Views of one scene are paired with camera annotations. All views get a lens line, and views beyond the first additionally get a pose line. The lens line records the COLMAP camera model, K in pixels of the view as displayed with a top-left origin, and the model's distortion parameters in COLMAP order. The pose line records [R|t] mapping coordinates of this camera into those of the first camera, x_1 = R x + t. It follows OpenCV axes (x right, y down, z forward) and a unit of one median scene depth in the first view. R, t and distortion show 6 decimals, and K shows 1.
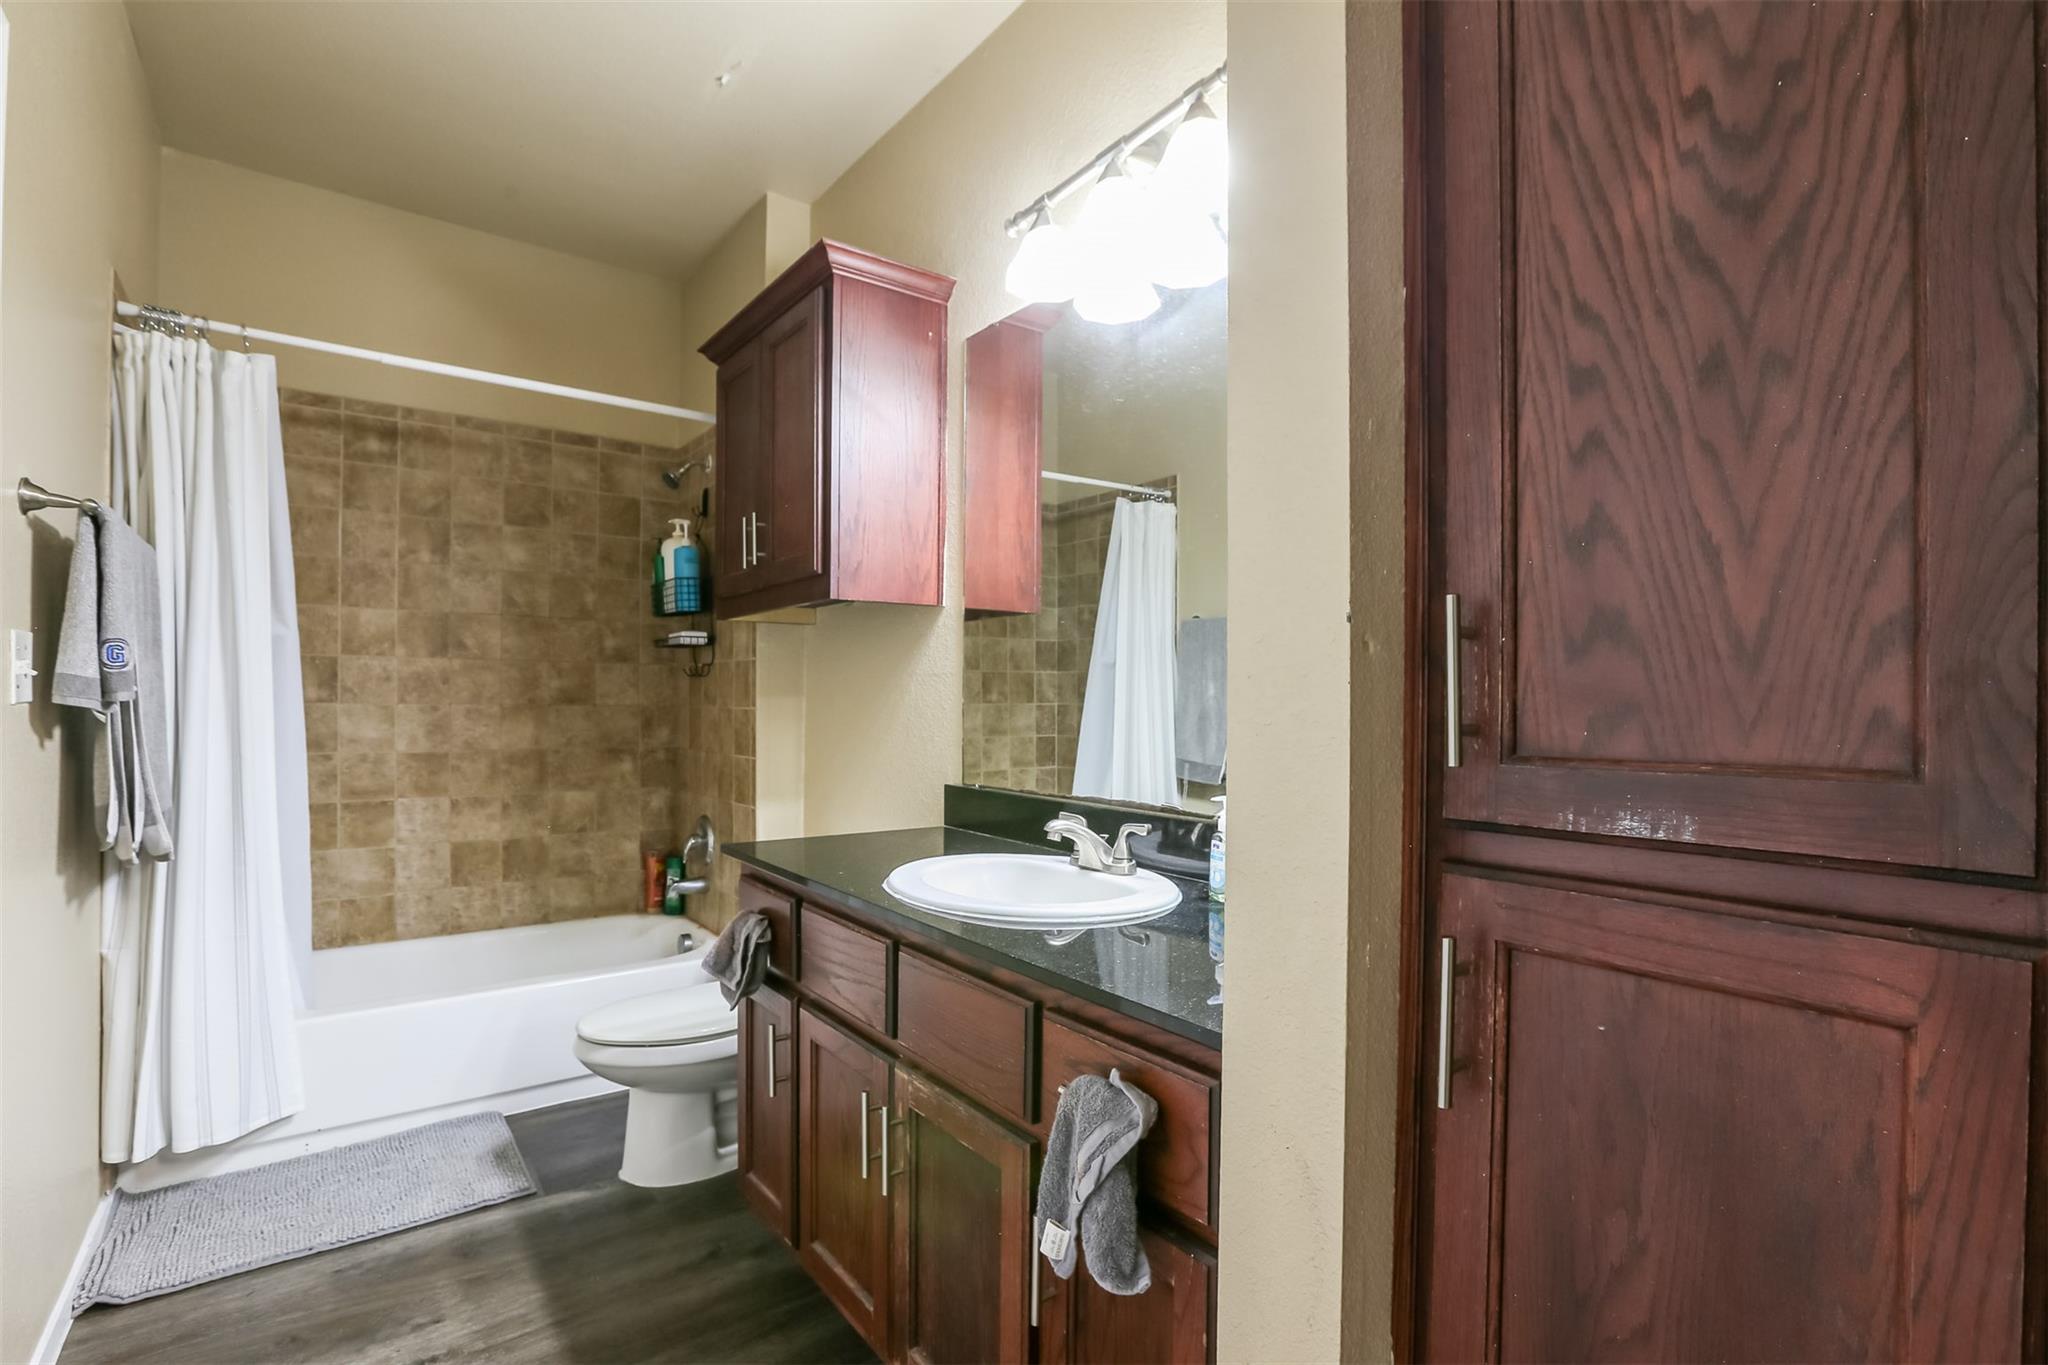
lens RADIAL K [[954.7, 0, 1033.9], [0, 954.7, 700.4], [0, 0, 1]] dist [-0.045623, 0.016392]
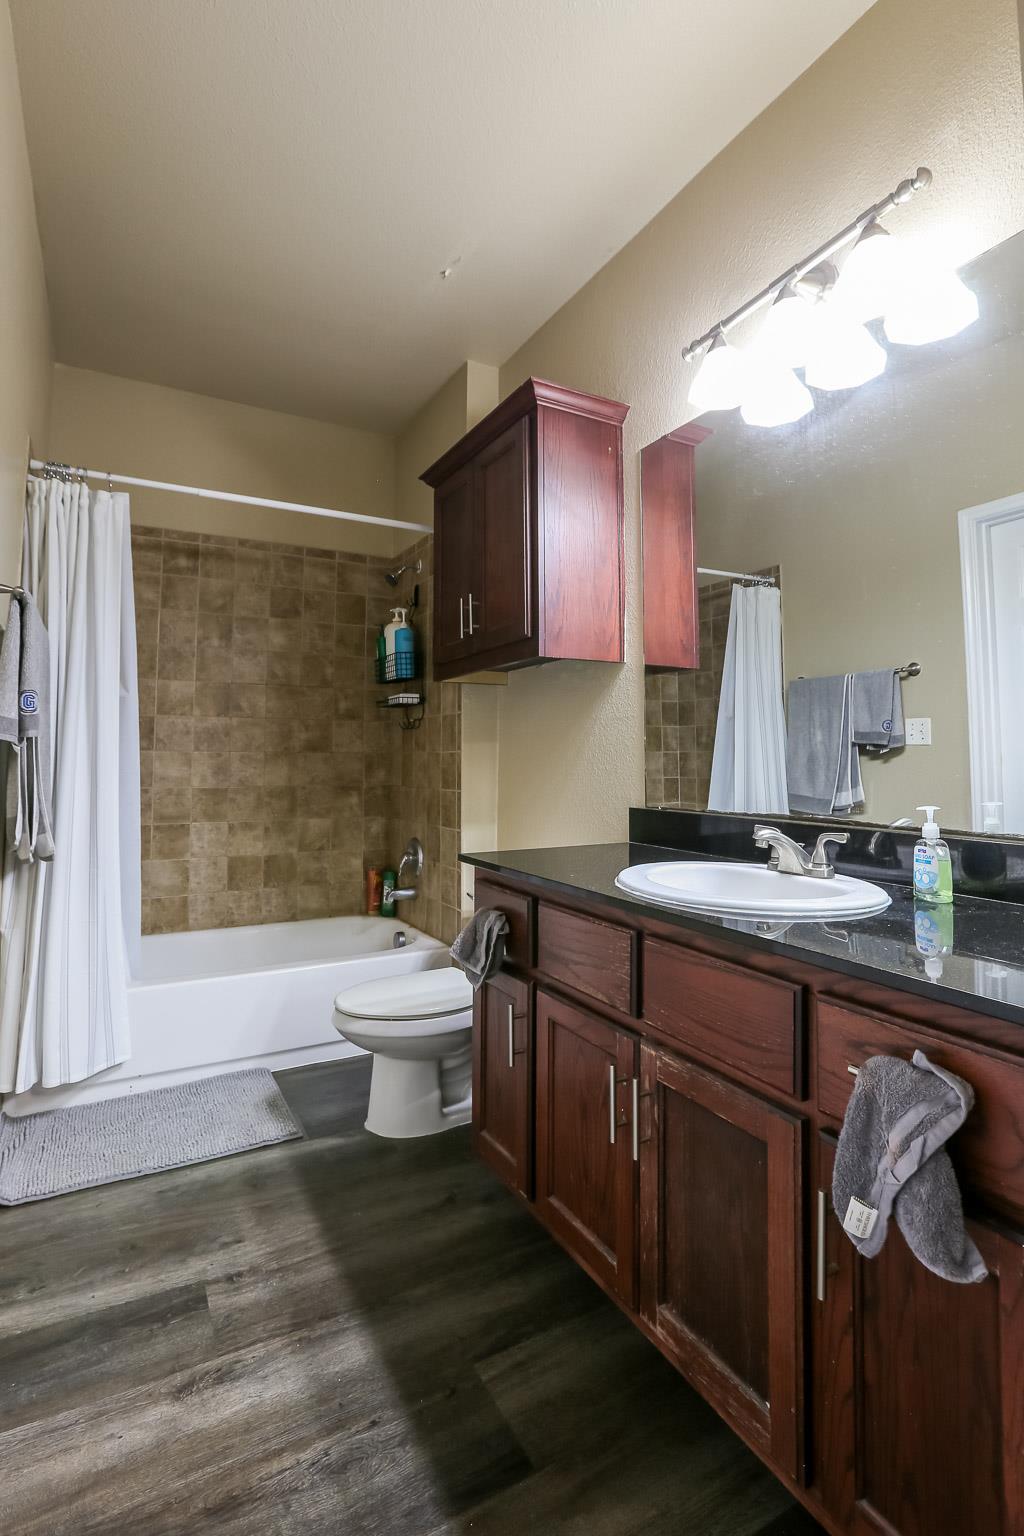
lens RADIAL K [[725.7, 0, 505.3], [0, 725.7, 707.7], [0, 0, 1]] dist [-0.050749, 0.022214]
pose [[0.989447, -0.017969, -0.143777, -0.118757], [0.006962, 0.997030, -0.076696, 0.031622], [0.144729, 0.074885, 0.986634, 0.060549]]
